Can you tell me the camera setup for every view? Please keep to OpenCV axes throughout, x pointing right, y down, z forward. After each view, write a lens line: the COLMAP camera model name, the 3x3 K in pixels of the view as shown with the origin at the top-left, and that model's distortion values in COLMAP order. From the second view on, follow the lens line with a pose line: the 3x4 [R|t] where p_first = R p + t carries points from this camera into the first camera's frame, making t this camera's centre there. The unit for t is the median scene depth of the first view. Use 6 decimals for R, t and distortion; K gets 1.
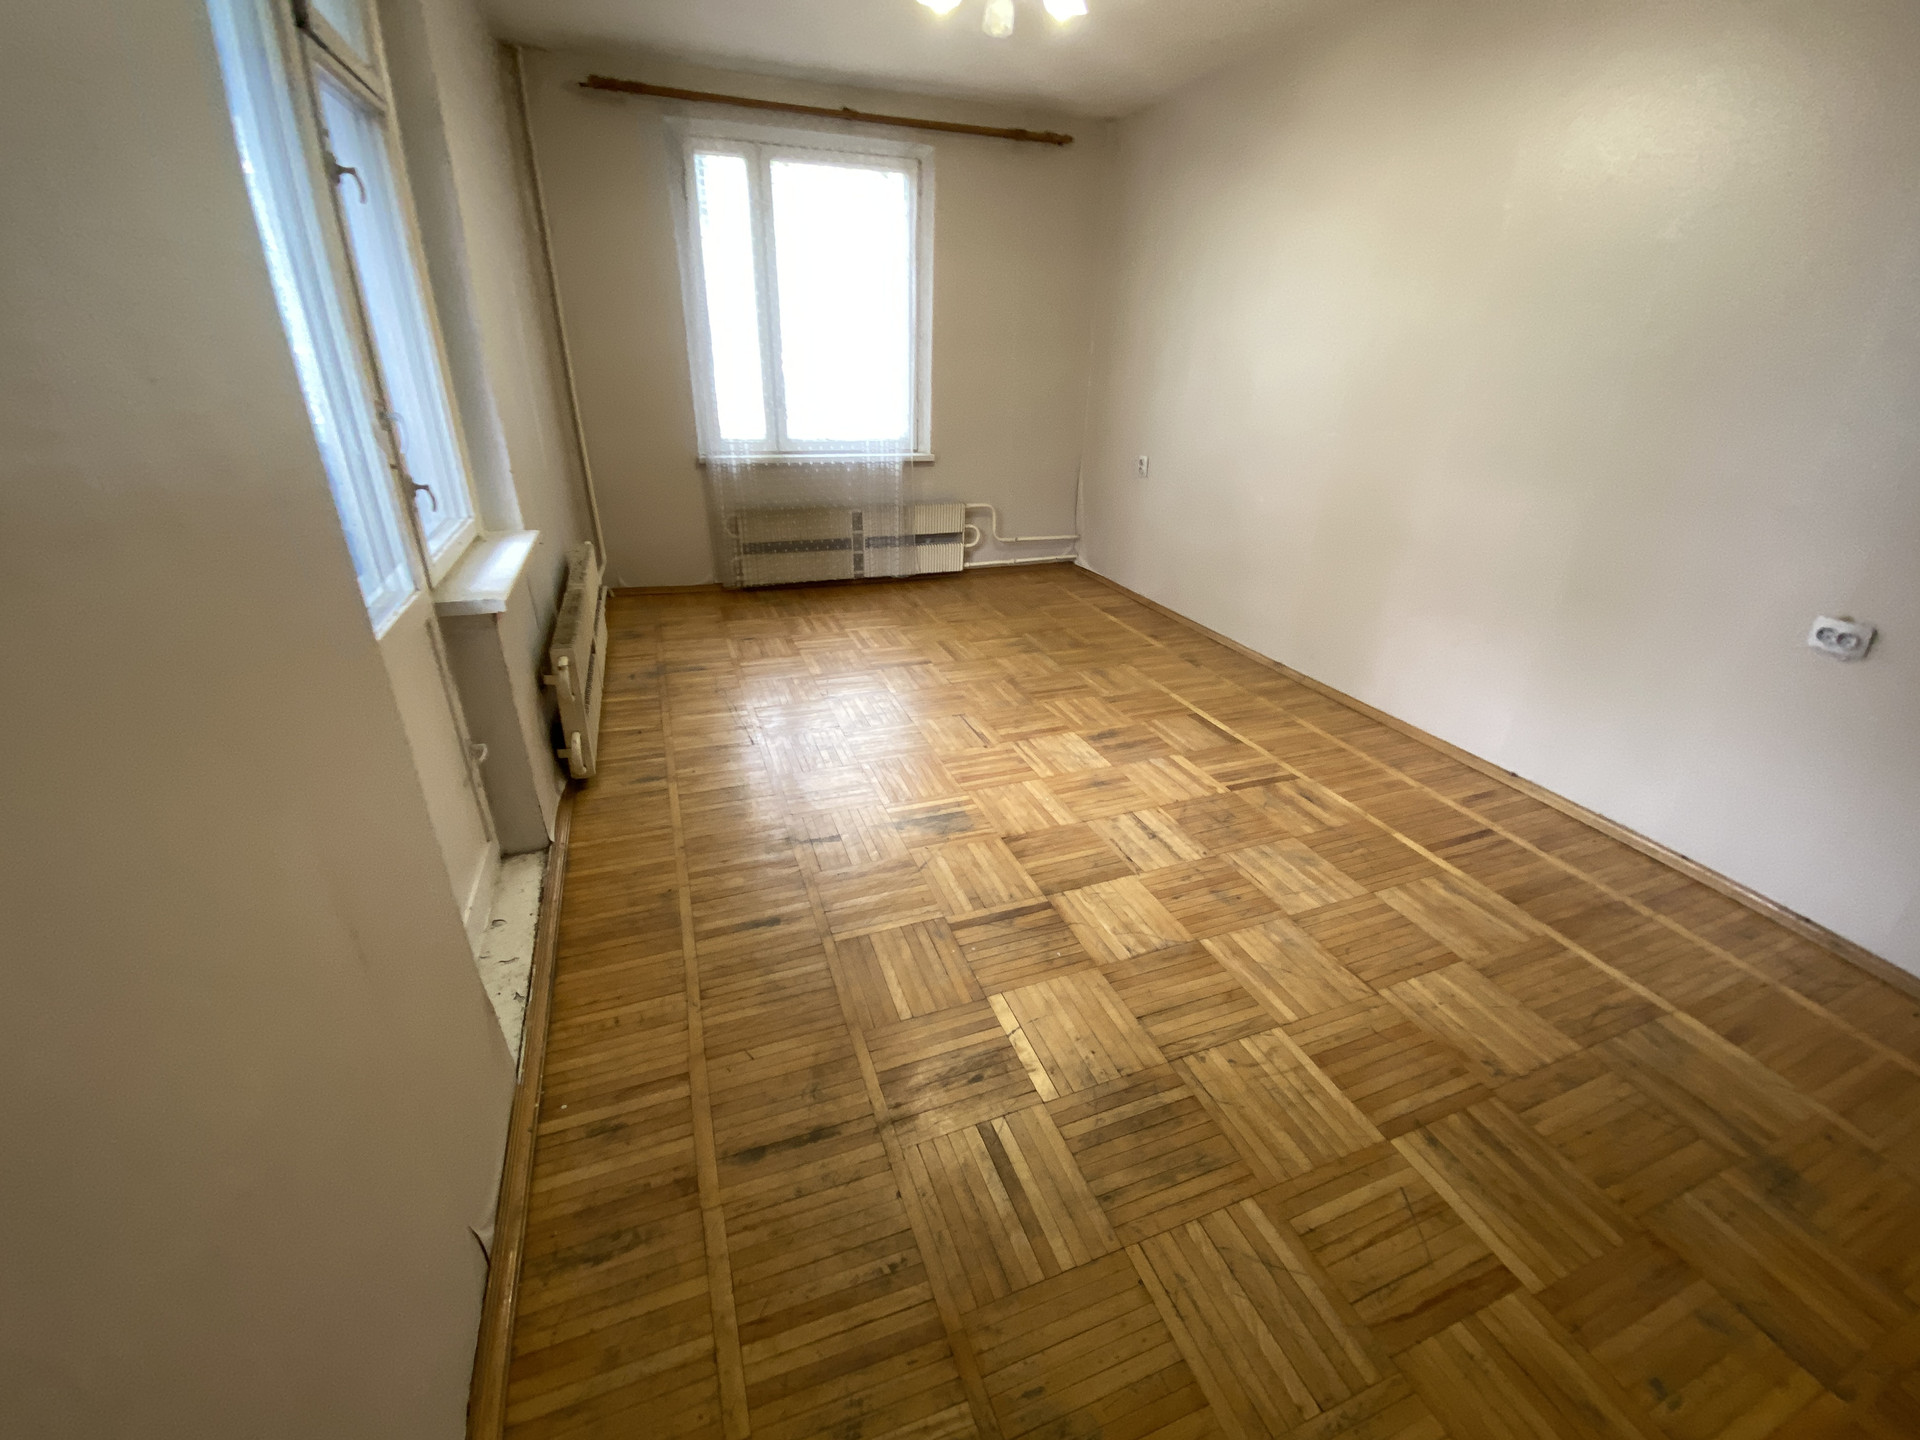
lens RADIAL K [[761.7, 0, 920.2], [0, 761.7, 734.3], [0, 0, 1]] dist [-0.005194, -0.009505]
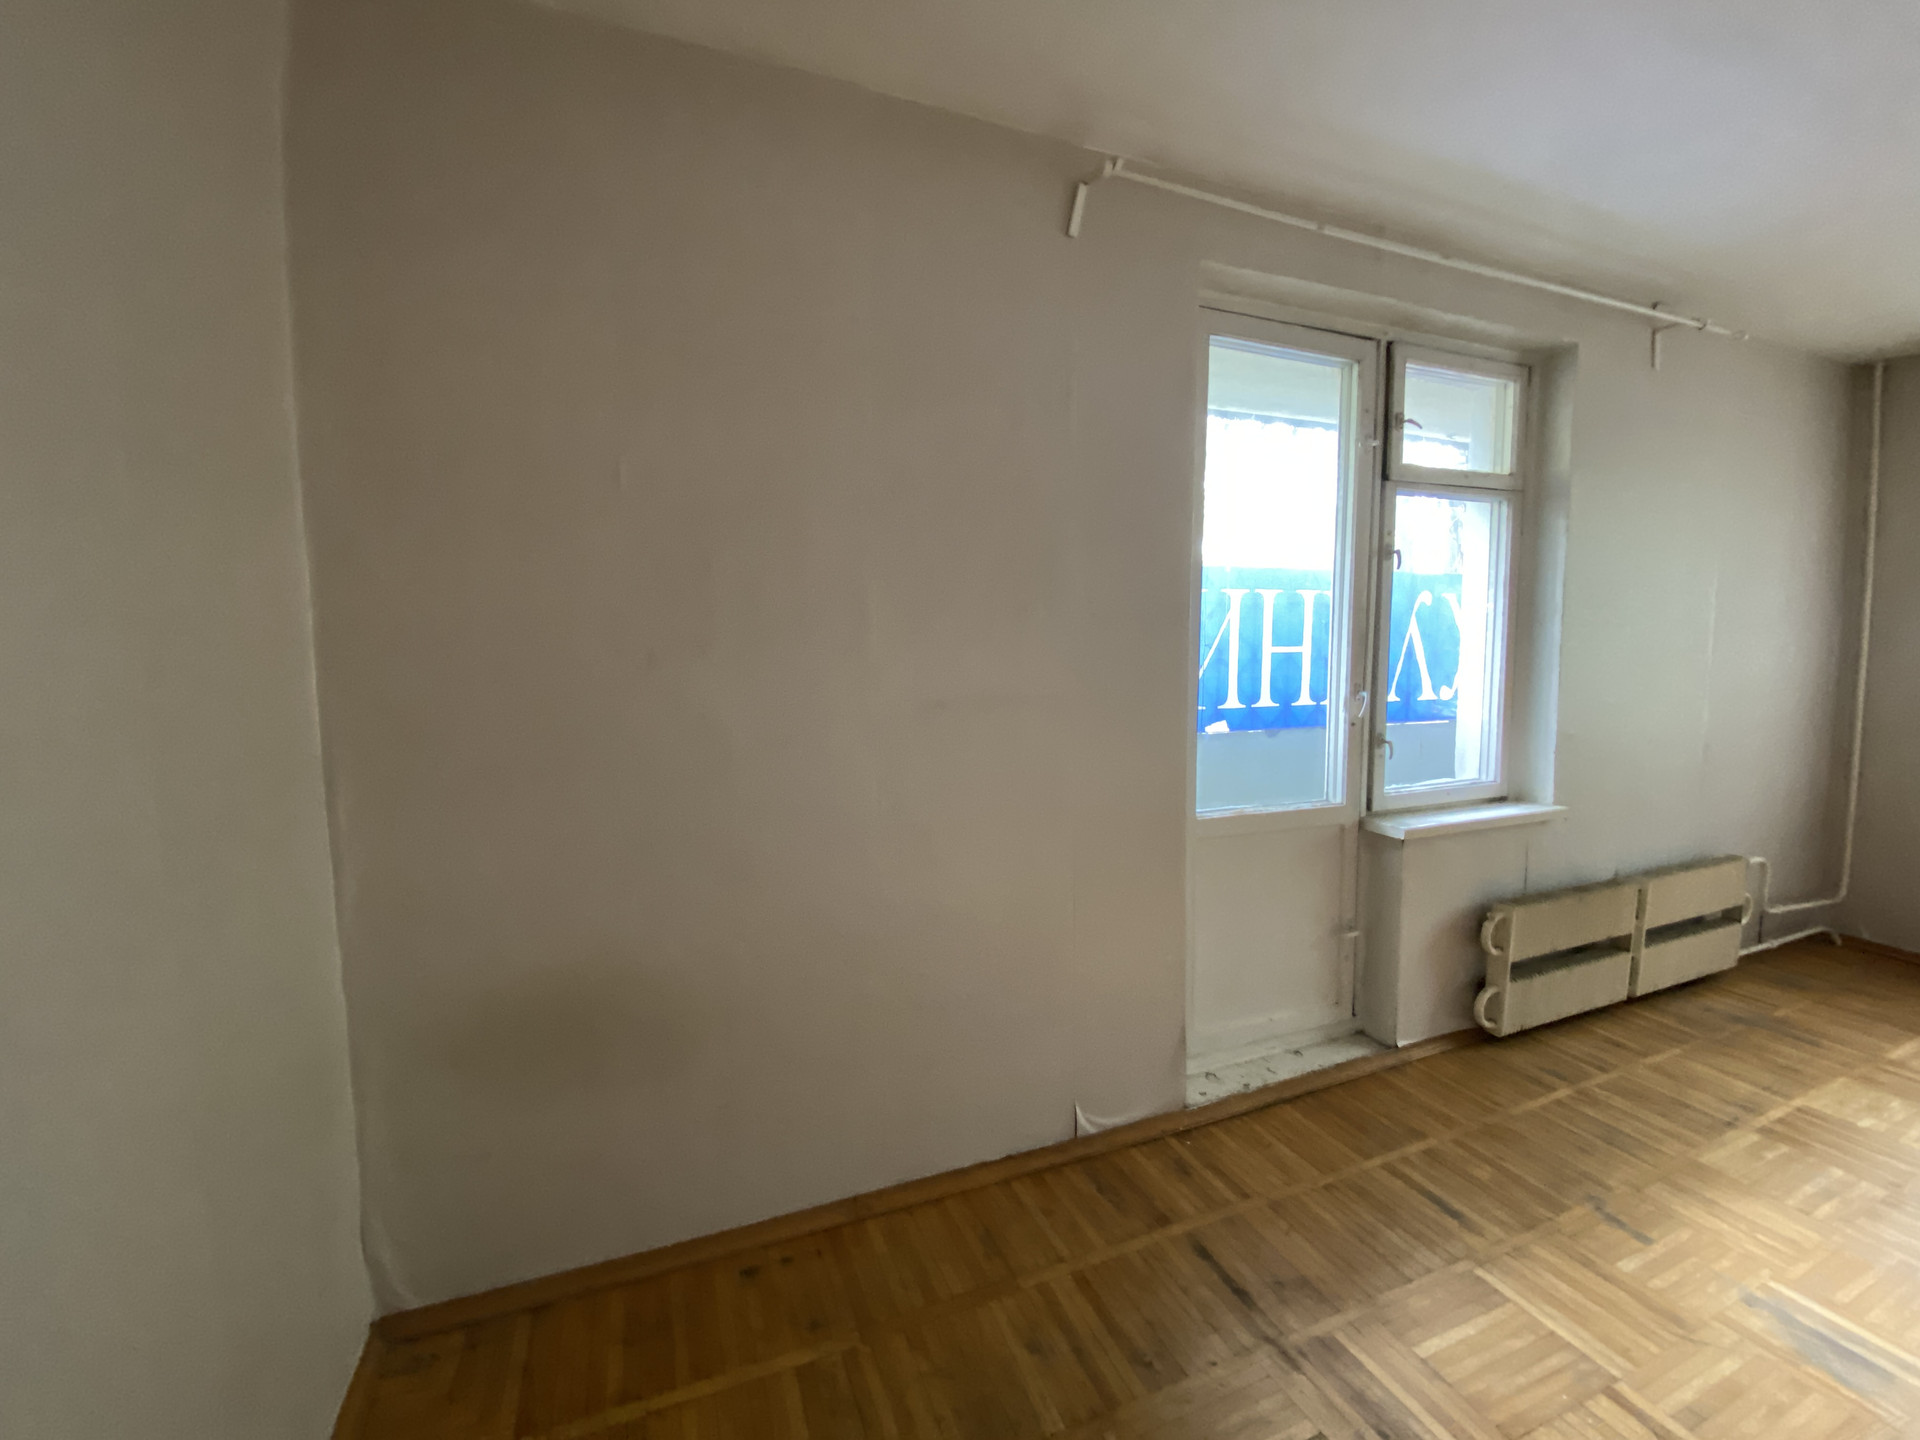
lens RADIAL K [[761.7, 0, 971.0], [0, 761.7, 705.6], [0, 0, 1]] dist [-0.005194, -0.009505]
pose [[0.045839, 0.056271, -0.997363, 0.444732], [-0.437902, 0.898503, 0.030567, -0.054106], [0.897853, 0.435346, 0.065828, 0.096234]]
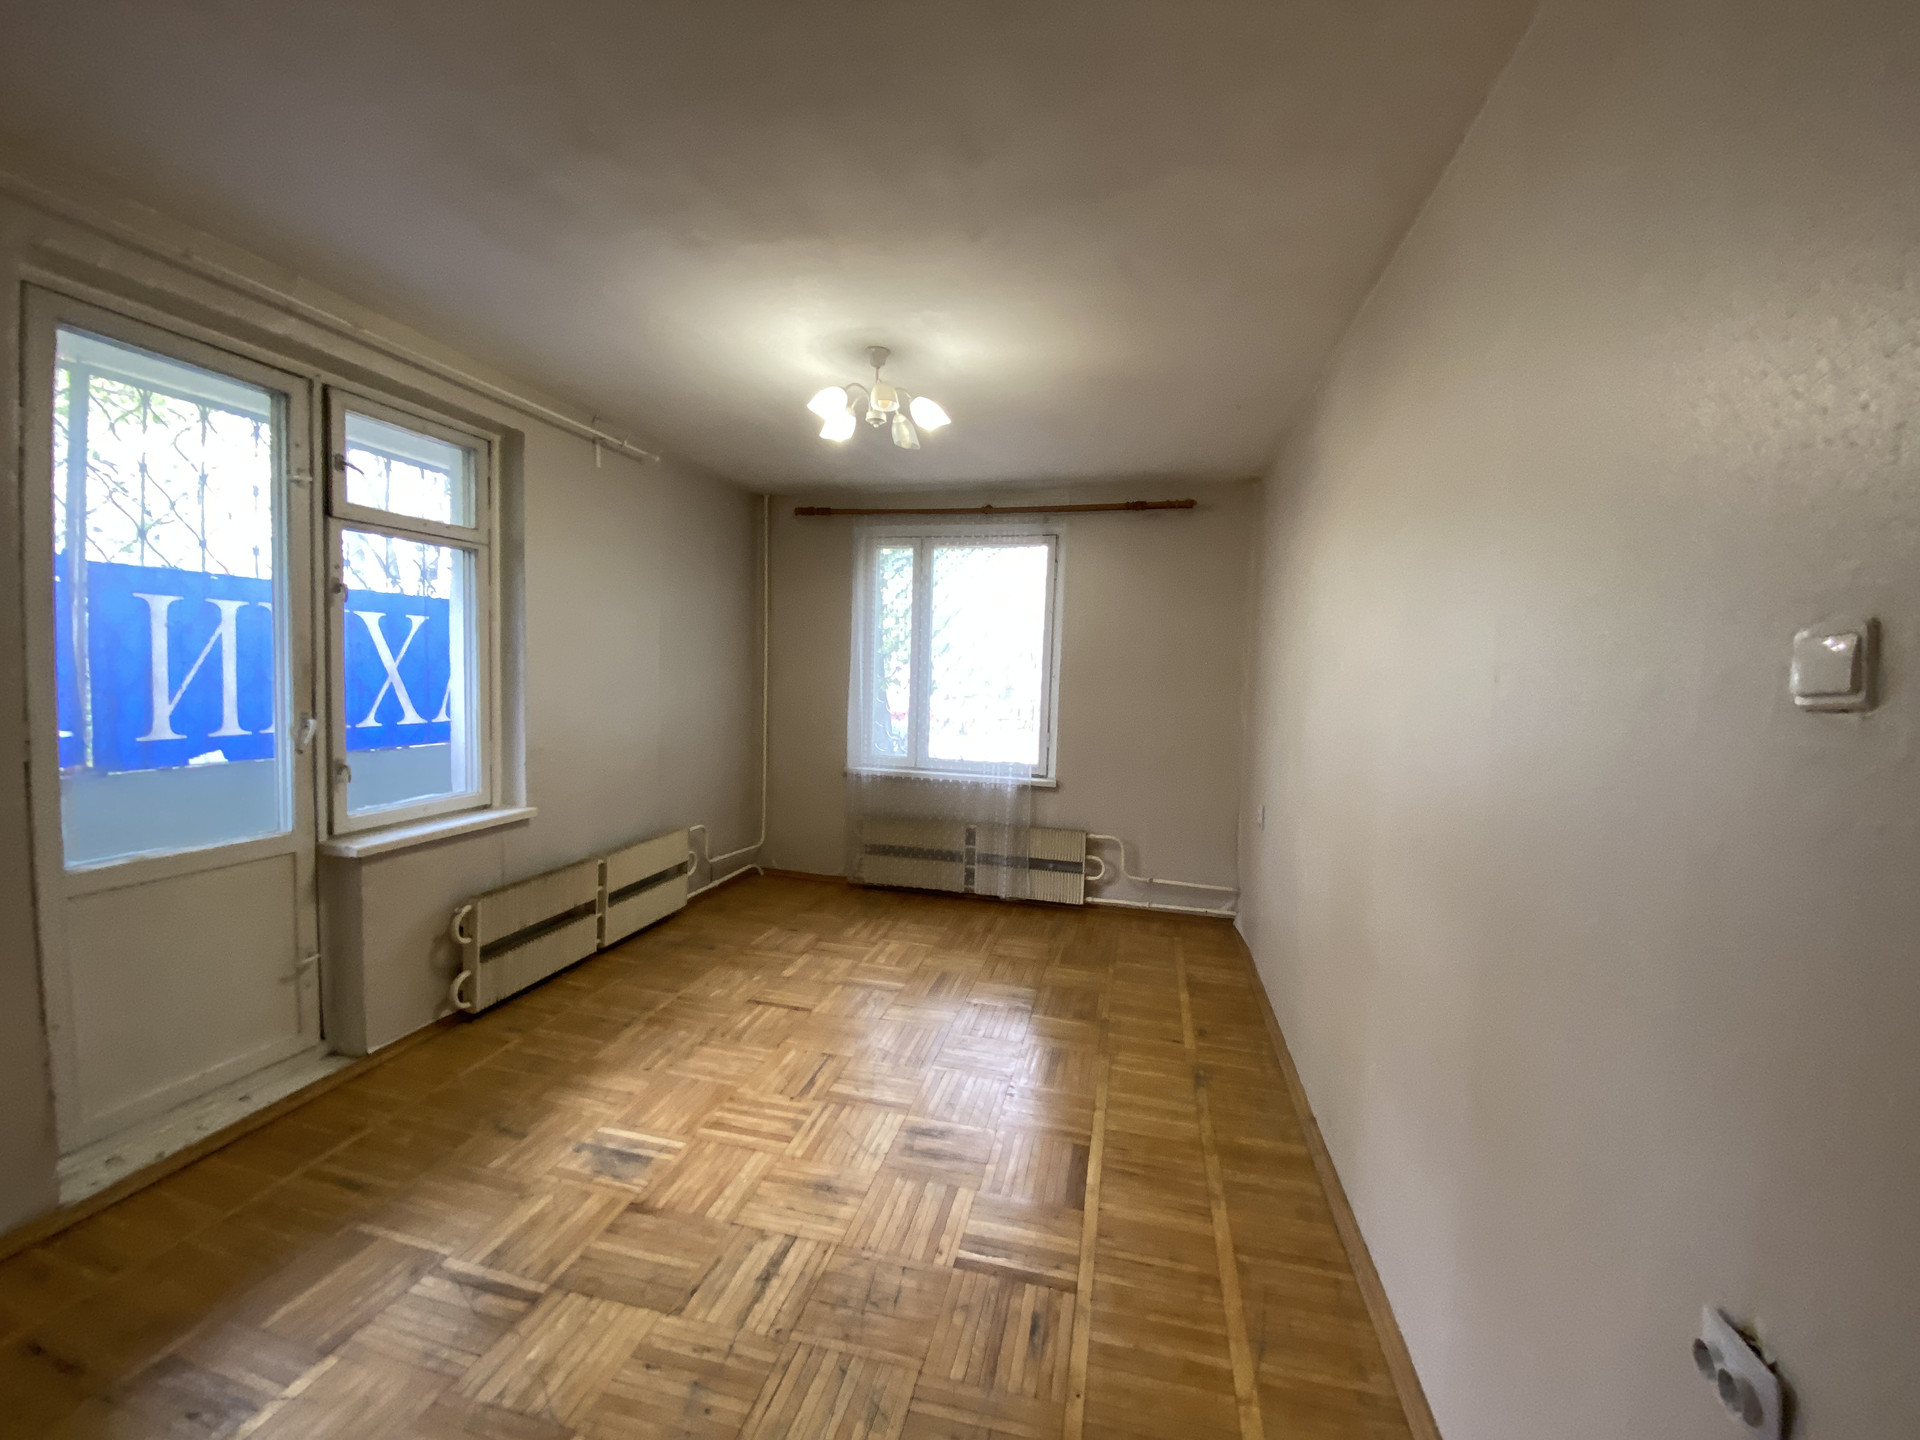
lens RADIAL K [[761.7, 0, 955.9], [0, 761.7, 704.5], [0, 0, 1]] dist [-0.005194, -0.009505]
pose [[0.839595, 0.032942, -0.542213, 0.690122], [-0.255484, 0.904819, -0.340633, -0.141189], [0.479384, 0.424521, 0.768097, 0.219959]]
